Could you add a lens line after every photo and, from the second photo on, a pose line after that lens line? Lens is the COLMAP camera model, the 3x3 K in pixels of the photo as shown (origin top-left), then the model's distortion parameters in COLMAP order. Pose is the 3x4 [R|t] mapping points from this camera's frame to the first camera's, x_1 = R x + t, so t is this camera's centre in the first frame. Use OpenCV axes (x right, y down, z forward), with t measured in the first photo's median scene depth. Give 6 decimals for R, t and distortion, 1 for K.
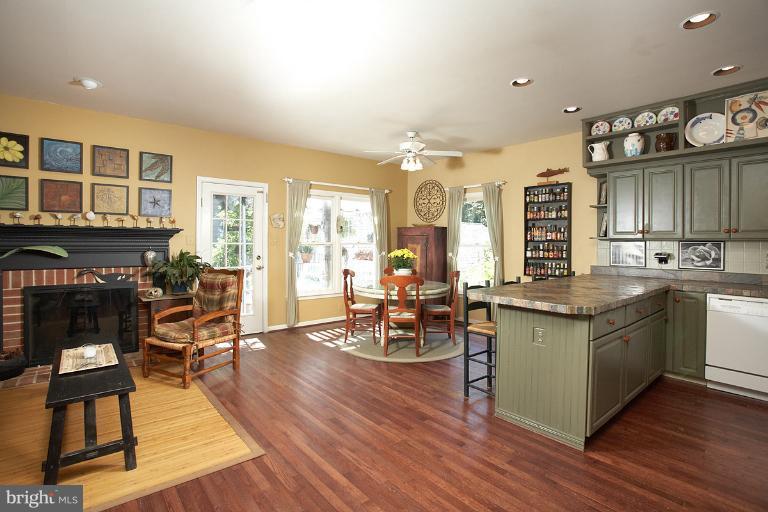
lens RADIAL K [[384.5, 0, 382.5], [0, 384.5, 241.2], [0, 0, 1]] dist [-0.005090, 0.000504]
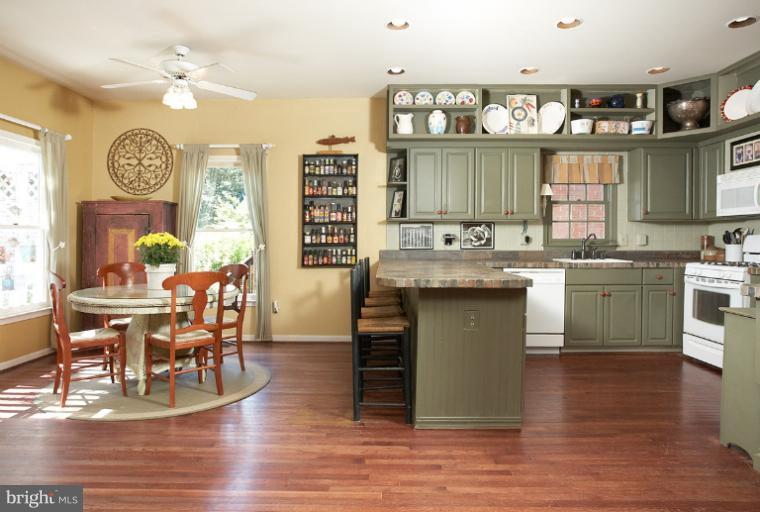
lens RADIAL K [[495.9, 0, 380.0], [0, 495.9, 256.0], [0, 0, 1]] dist [-0.062853, 0.001062]
pose [[0.658166, -0.032149, 0.752186, -0.328861], [0.004367, 0.999234, 0.038887, 0.031816], [-0.752860, -0.022309, 0.657802, 0.238334]]
